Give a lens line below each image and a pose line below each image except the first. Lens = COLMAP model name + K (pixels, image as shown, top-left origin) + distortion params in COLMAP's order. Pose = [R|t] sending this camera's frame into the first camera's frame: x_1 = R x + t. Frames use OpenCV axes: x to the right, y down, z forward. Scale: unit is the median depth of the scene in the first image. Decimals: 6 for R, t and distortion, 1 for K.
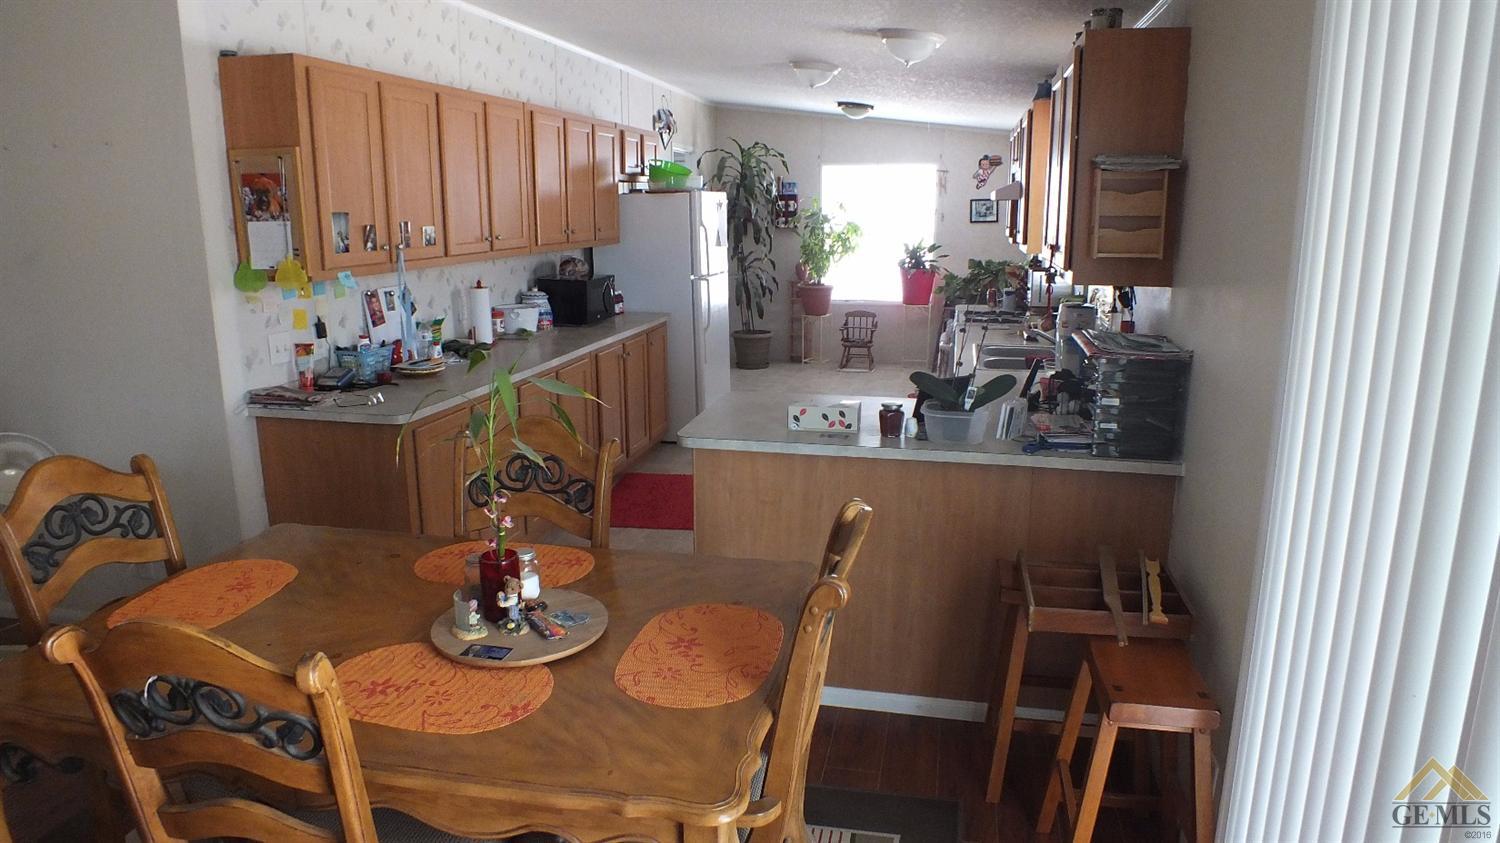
lens RADIAL K [[968.4, 0, 748.2], [0, 968.4, 428.0], [0, 0, 1]] dist [-0.047676, -0.002467]
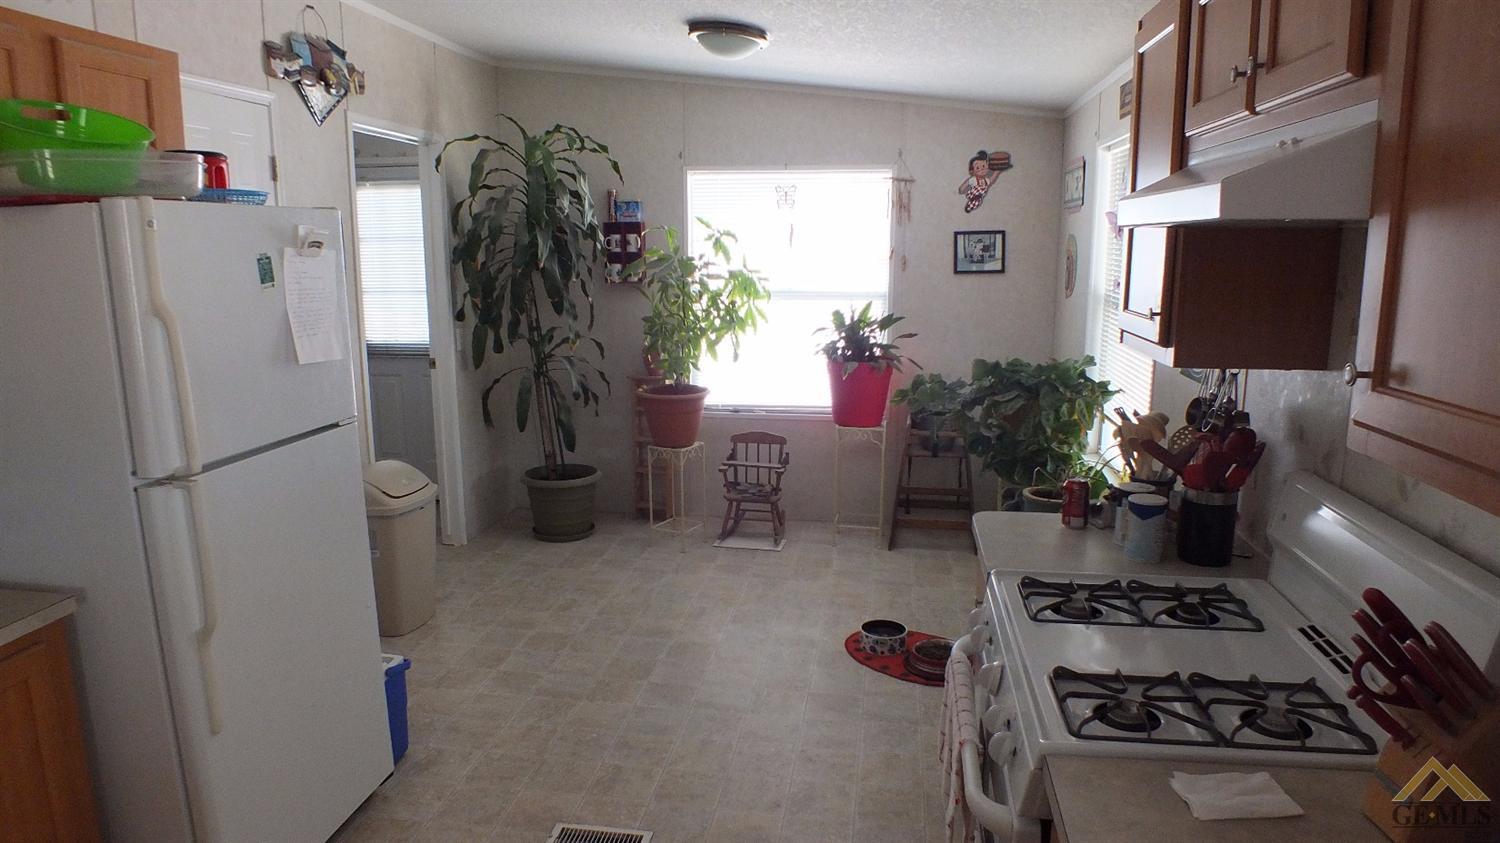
lens RADIAL K [[968.4, 0, 740.9], [0, 968.4, 428.5], [0, 0, 1]] dist [-0.047676, -0.002467]
pose [[0.998298, -0.007904, 0.057784, 0.076883], [0.009977, 0.999314, -0.035672, -0.106924], [-0.057462, 0.036188, 0.997692, 0.463263]]
